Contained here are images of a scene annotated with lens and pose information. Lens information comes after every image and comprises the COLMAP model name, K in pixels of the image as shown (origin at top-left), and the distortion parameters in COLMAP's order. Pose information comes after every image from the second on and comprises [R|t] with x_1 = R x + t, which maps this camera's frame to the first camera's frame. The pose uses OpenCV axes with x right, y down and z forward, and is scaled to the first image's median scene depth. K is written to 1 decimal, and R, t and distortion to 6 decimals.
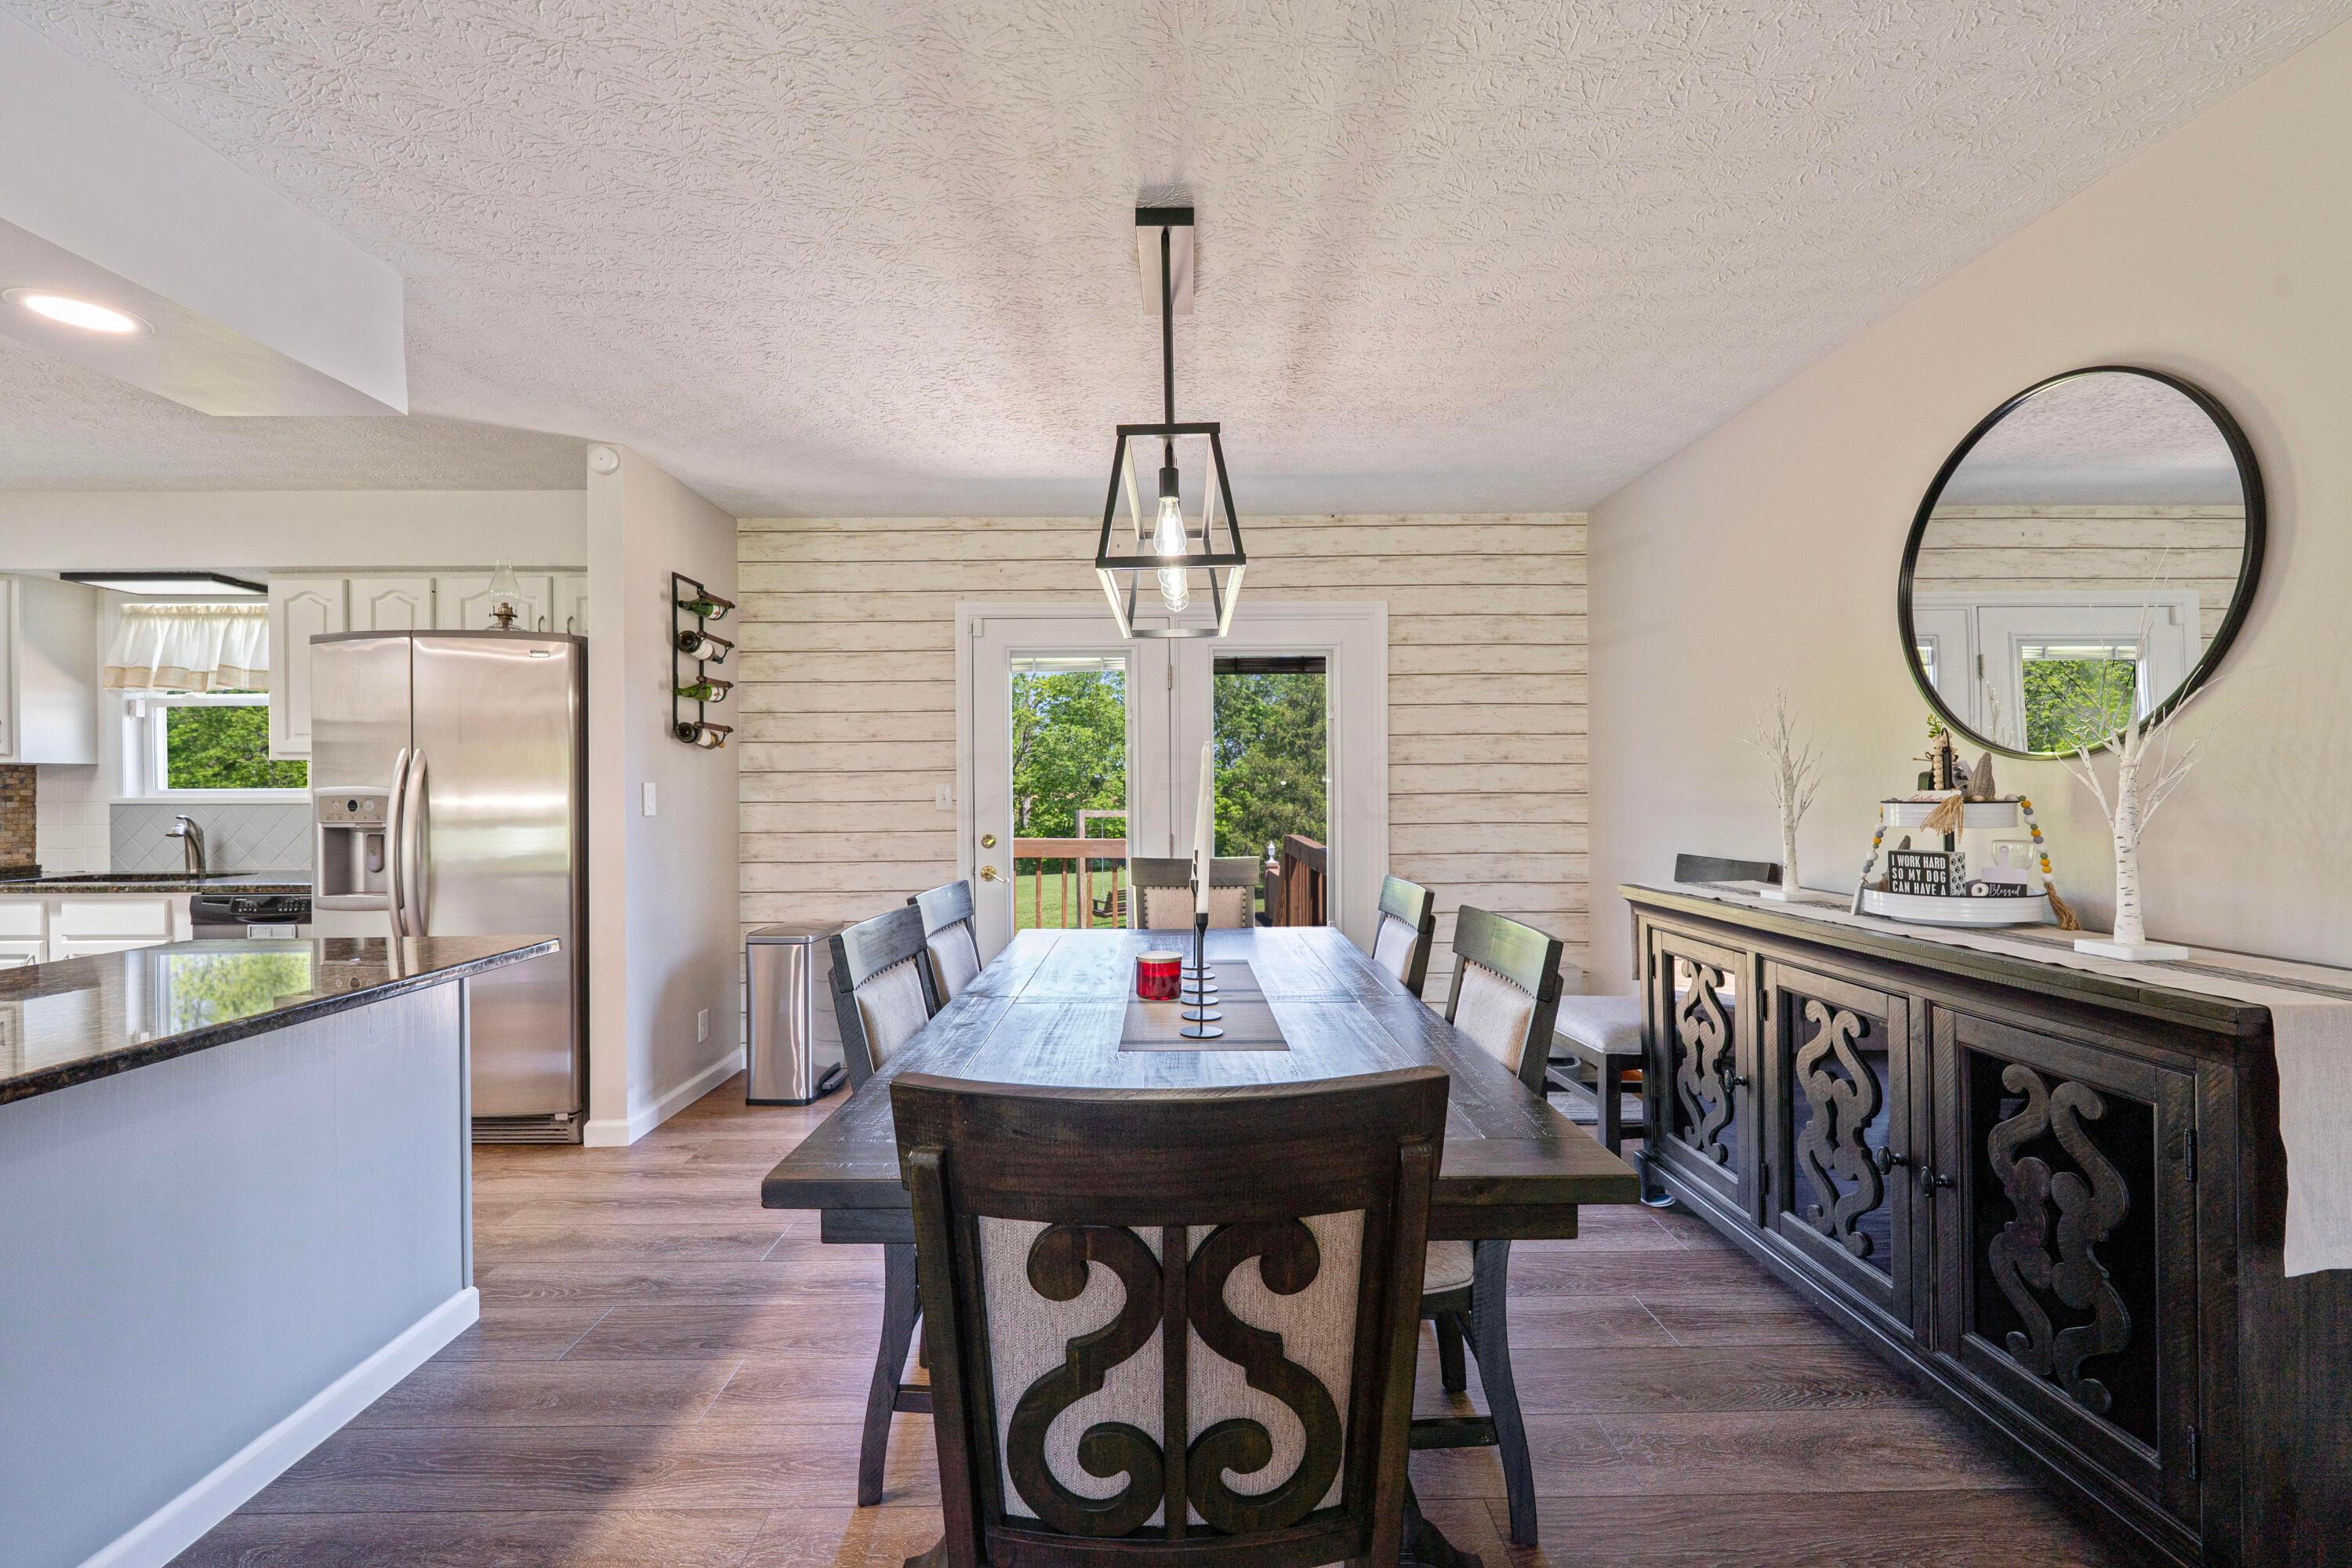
lens RADIAL K [[971.5, 0, 1168.7], [0, 971.5, 786.2], [0, 0, 1]] dist [-0.003128, -0.000010]
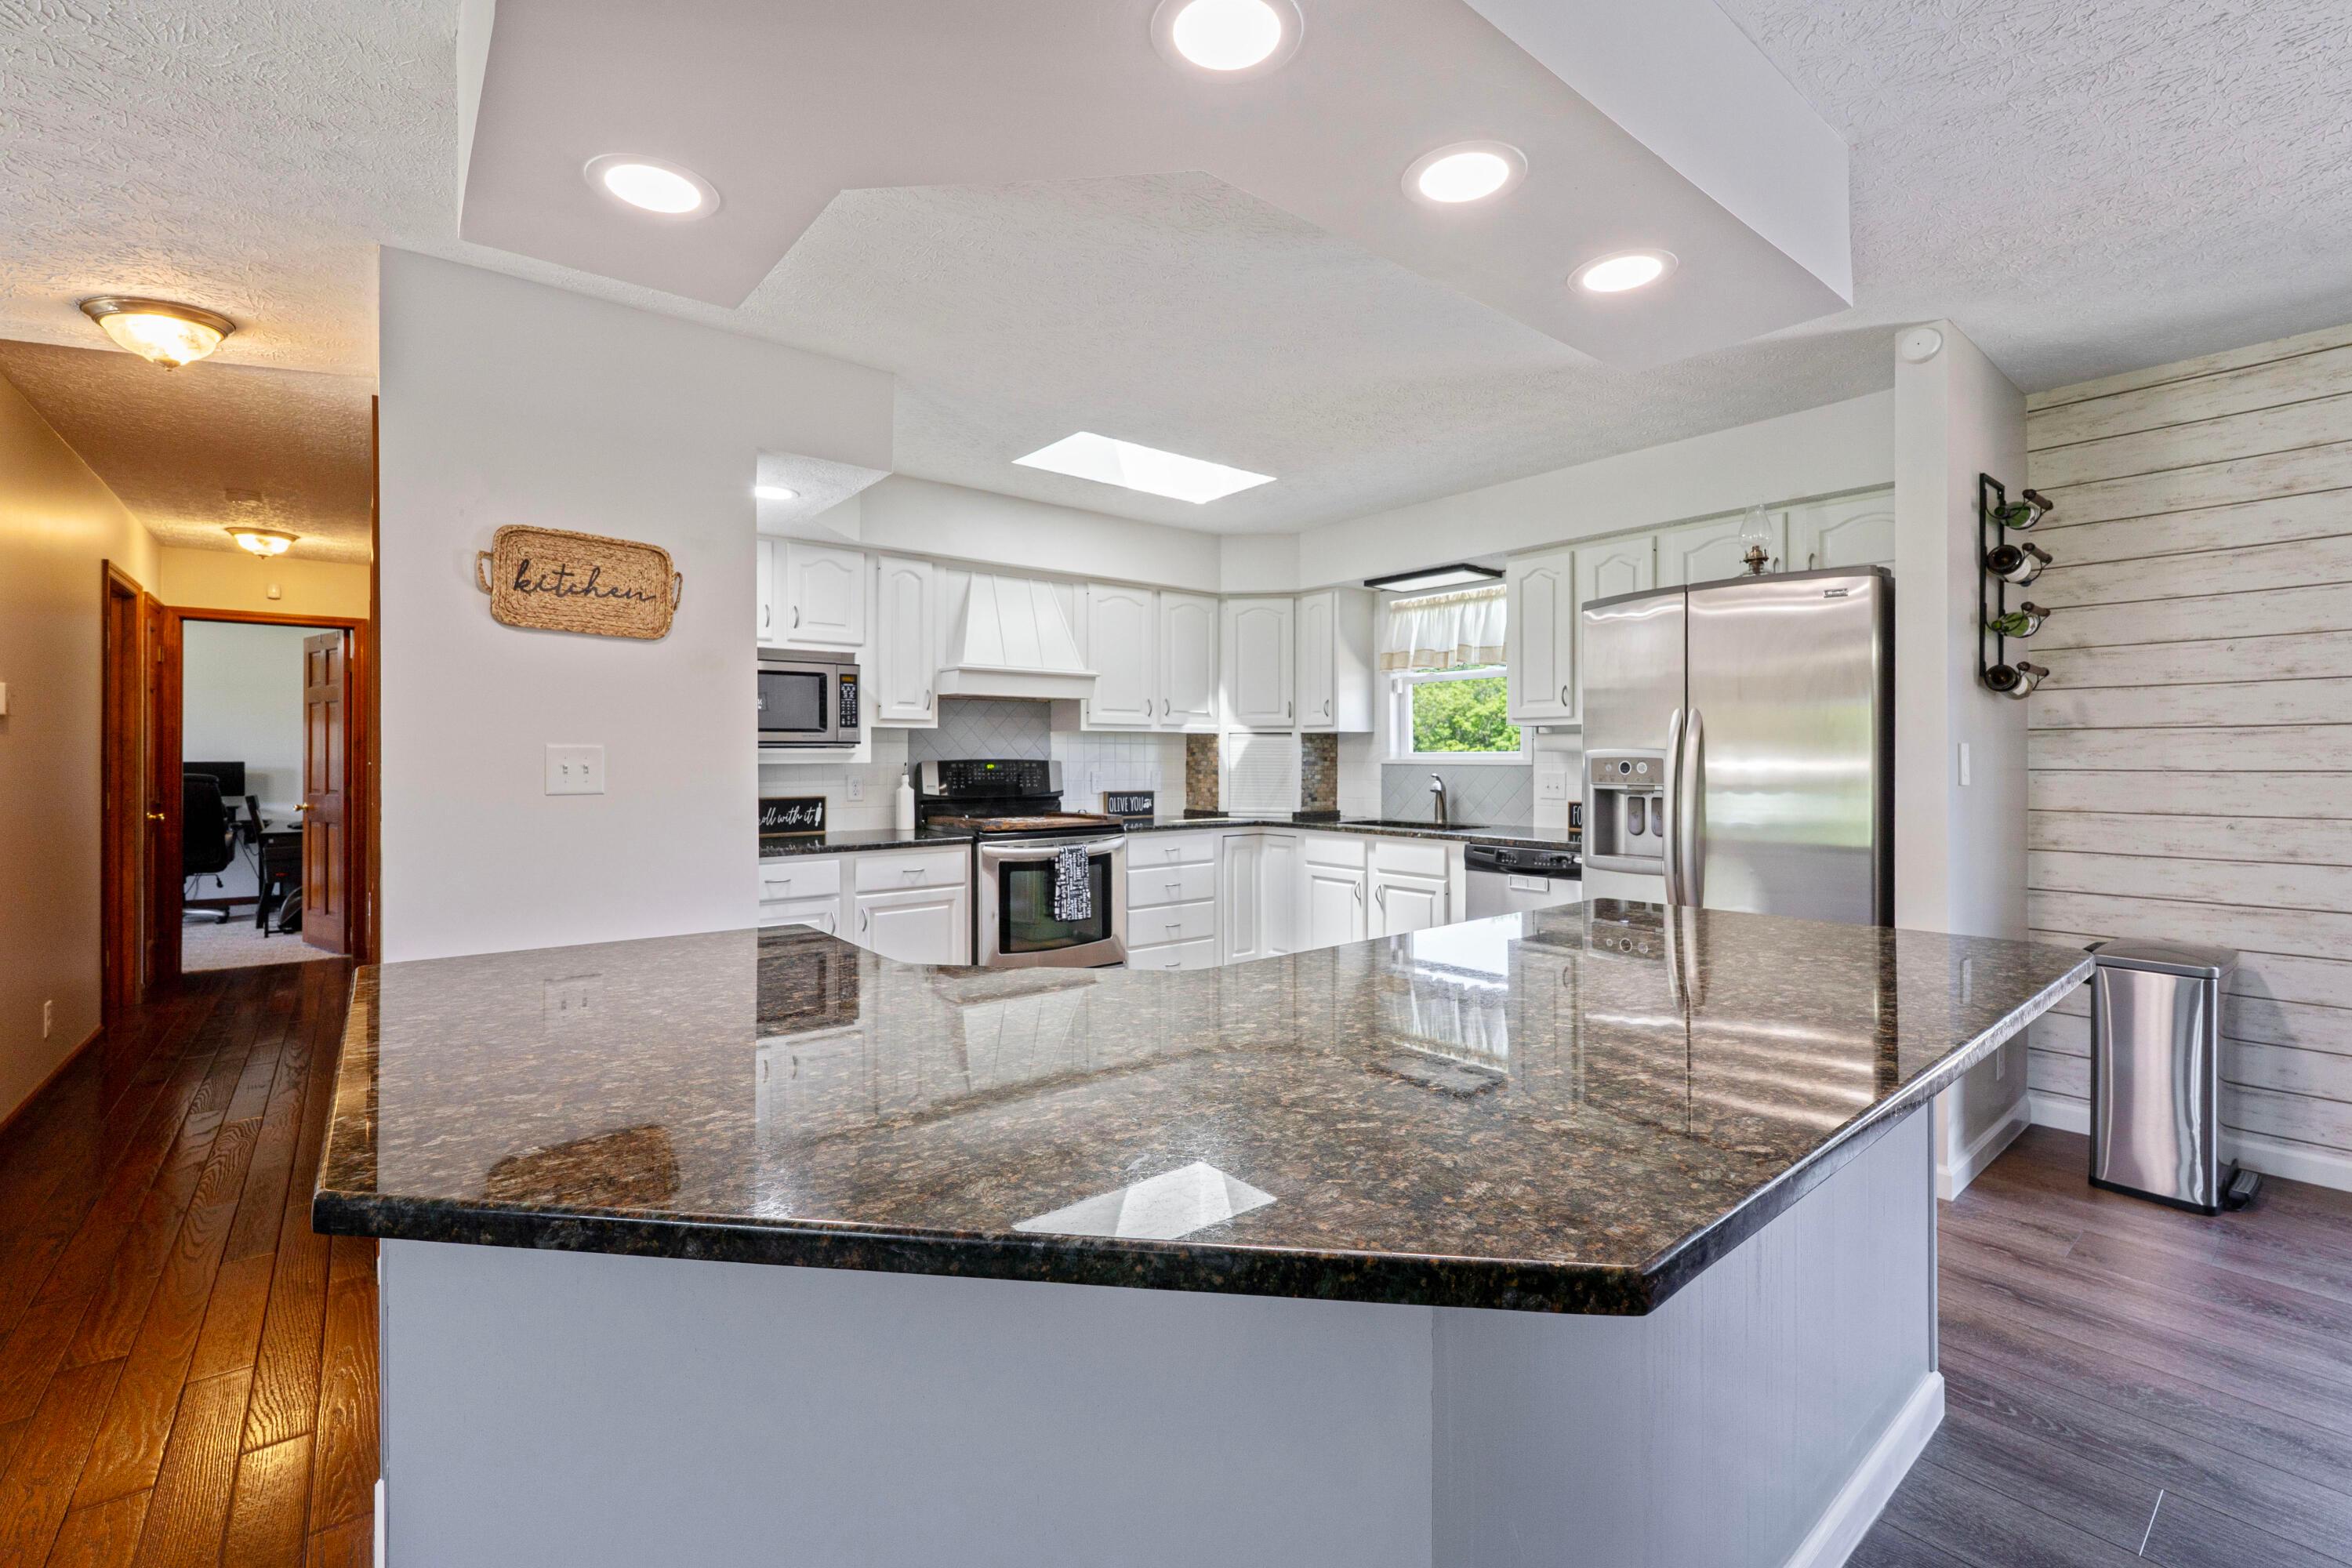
lens RADIAL K [[1001.8, 0, 1189.5], [0, 1001.8, 753.0], [0, 0, 1]] dist [-0.000139, 0.000113]
pose [[0.625661, 0.001501, -0.780094, -0.267239], [0.000061, 0.999998, 0.001973, 0.002221], [0.780095, -0.001282, 0.625659, 0.001199]]
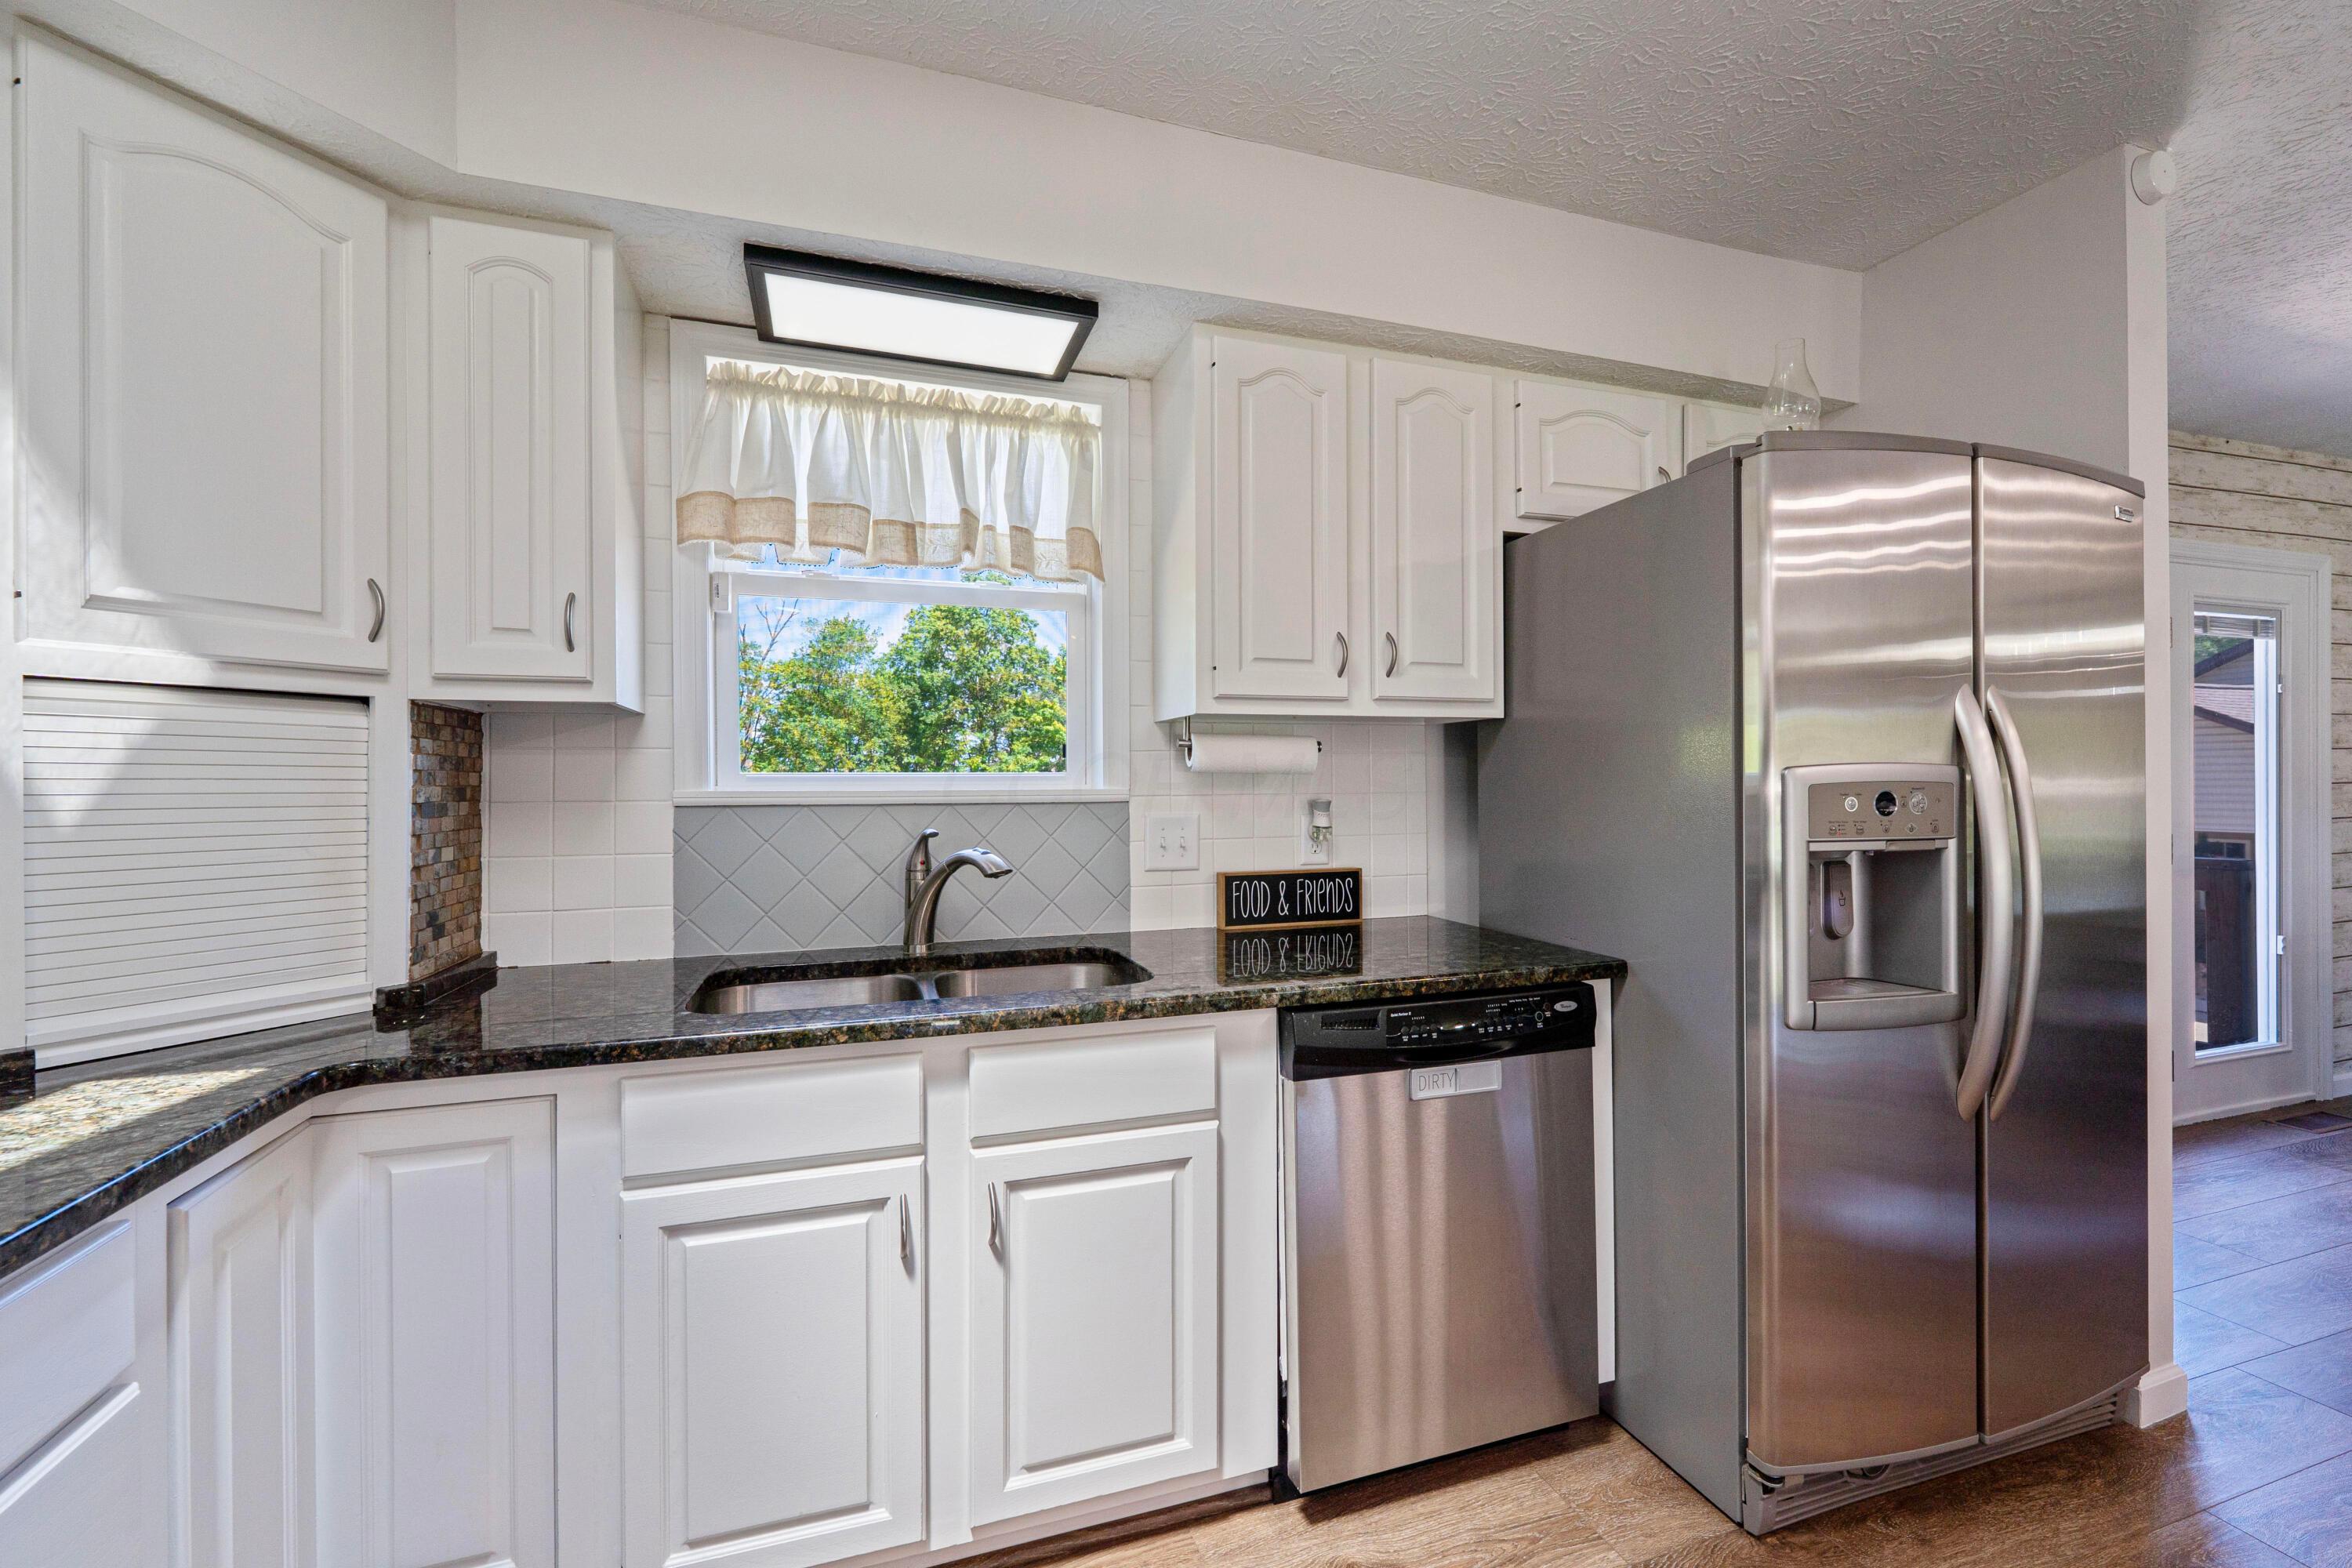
lens RADIAL K [[959.3, 0, 1158.2], [0, 959.3, 784.5], [0, 0, 1]] dist [-0.000765, 0.000440]
pose [[0.953179, -0.000027, 0.302405, -1.110892], [-0.000649, 0.999998, 0.002136, 0.008600], [-0.302405, -0.002232, 0.953177, 0.563119]]
